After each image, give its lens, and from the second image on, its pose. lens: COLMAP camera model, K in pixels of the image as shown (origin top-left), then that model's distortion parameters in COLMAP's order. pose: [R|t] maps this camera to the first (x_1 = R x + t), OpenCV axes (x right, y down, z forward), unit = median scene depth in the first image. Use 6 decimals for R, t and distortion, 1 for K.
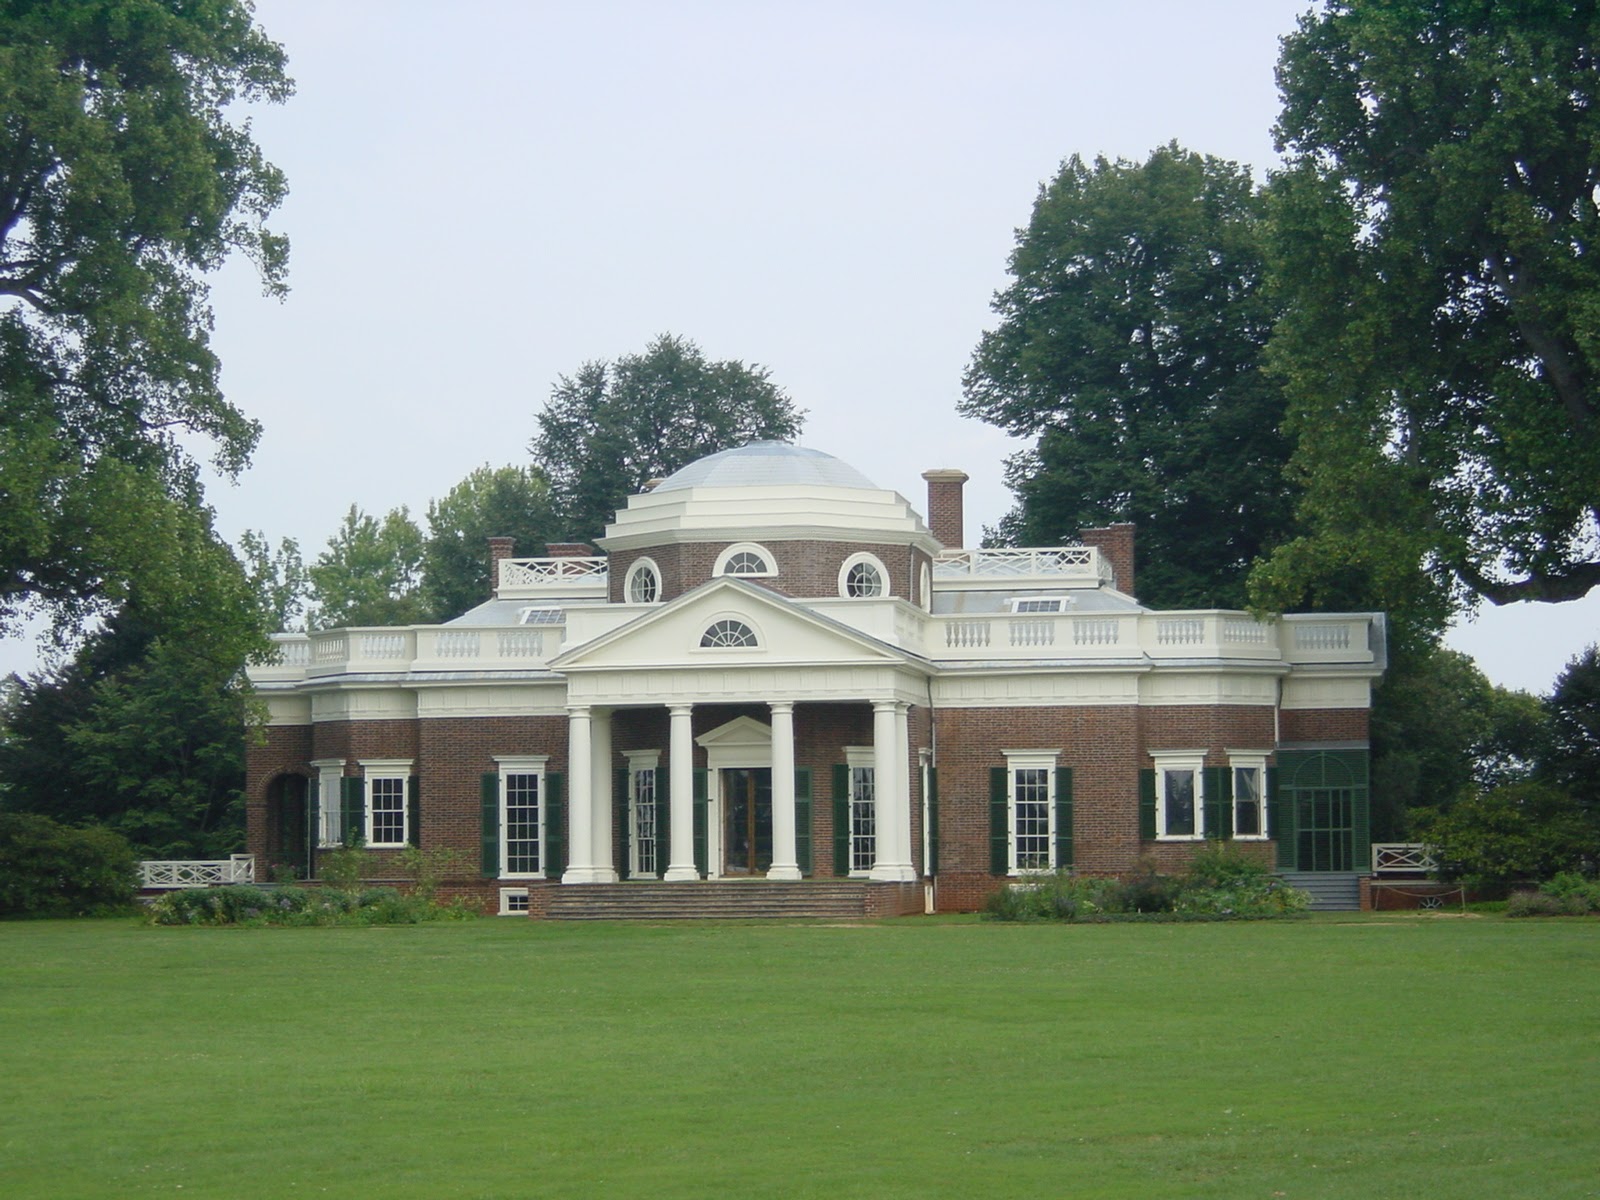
lens RADIAL K [[3500.8, 0, 800.3], [0, 3500.8, 598.5], [0, 0, 1]] dist [-0.085732, 0.000000]
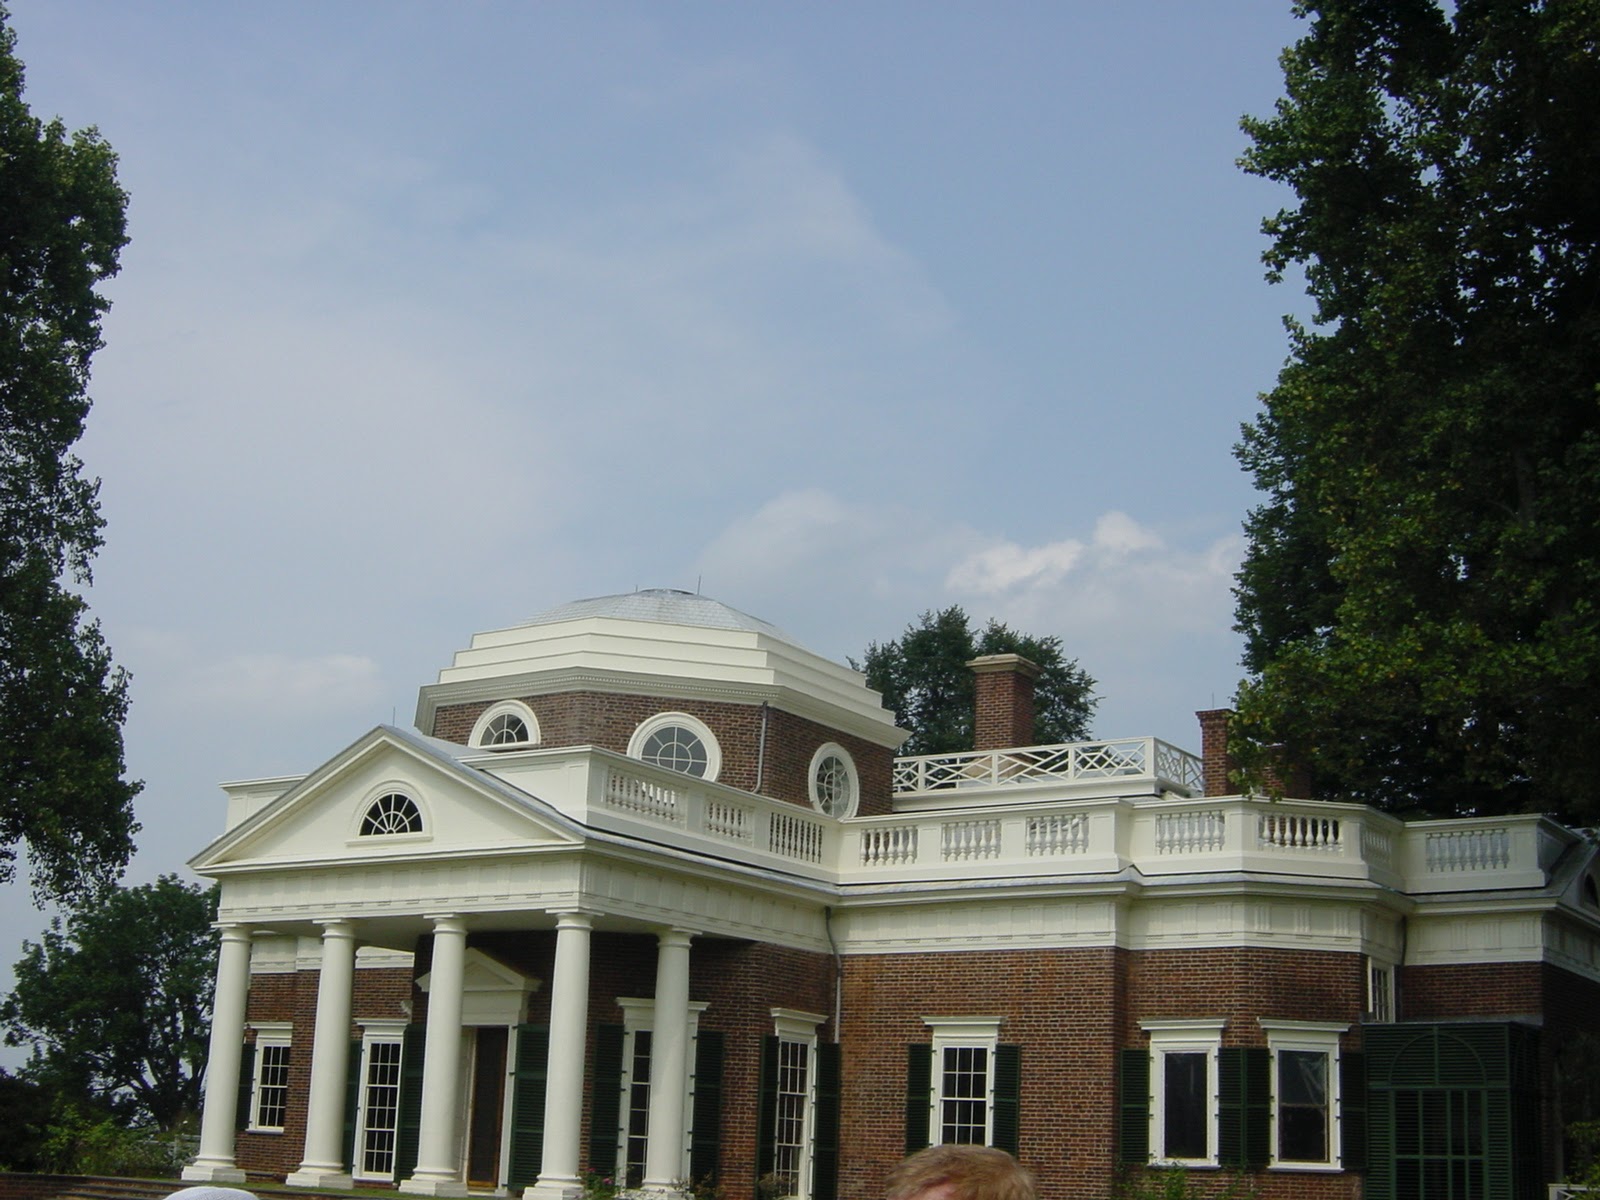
lens RADIAL K [[2109.8, 0, 799.5], [0, 2109.8, 605.8], [0, 0, 1]] dist [-0.119066, 0.000000]
pose [[0.911730, -0.063637, -0.405830, 0.202202], [-0.017405, 0.981056, -0.192939, 0.043999], [0.410421, 0.182972, 0.893351, 0.623385]]
